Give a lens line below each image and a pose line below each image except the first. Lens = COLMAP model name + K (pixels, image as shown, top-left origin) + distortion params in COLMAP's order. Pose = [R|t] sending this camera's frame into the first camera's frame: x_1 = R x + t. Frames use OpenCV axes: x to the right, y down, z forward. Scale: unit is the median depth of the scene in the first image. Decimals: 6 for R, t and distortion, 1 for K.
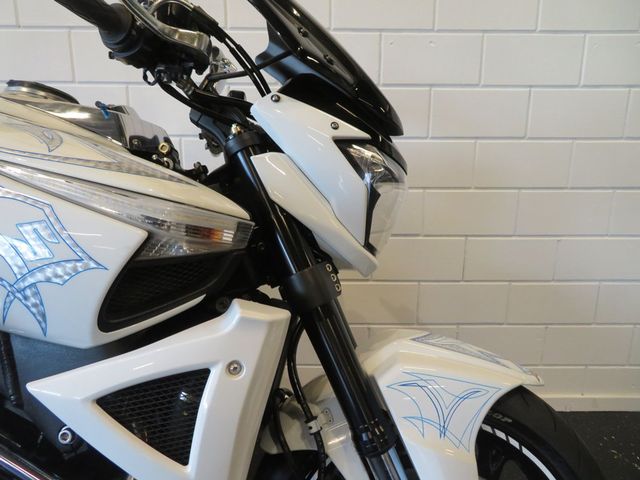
lens RADIAL K [[463.6, 0, 320.7], [0, 463.6, 240.9], [0, 0, 1]] dist [0.003177, 0.012221]
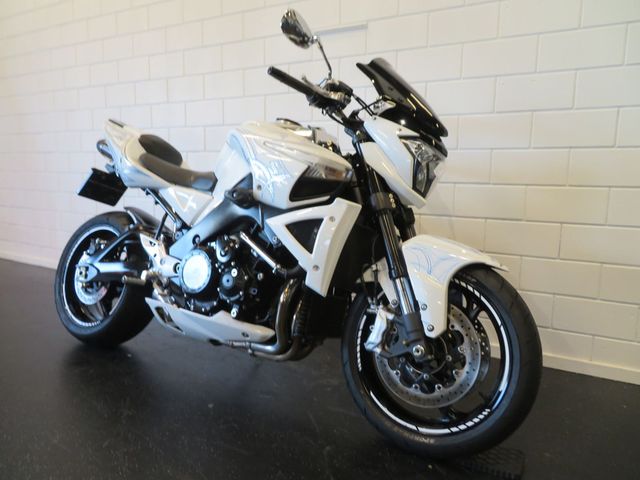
lens RADIAL K [[463.6, 0, 319.5], [0, 463.6, 242.3], [0, 0, 1]] dist [0.003177, 0.012221]
pose [[0.874885, 0.079630, -0.477740, 0.769405], [-0.117796, 0.991757, -0.050414, 0.417264], [0.469788, 0.100382, 0.877054, -0.993811]]
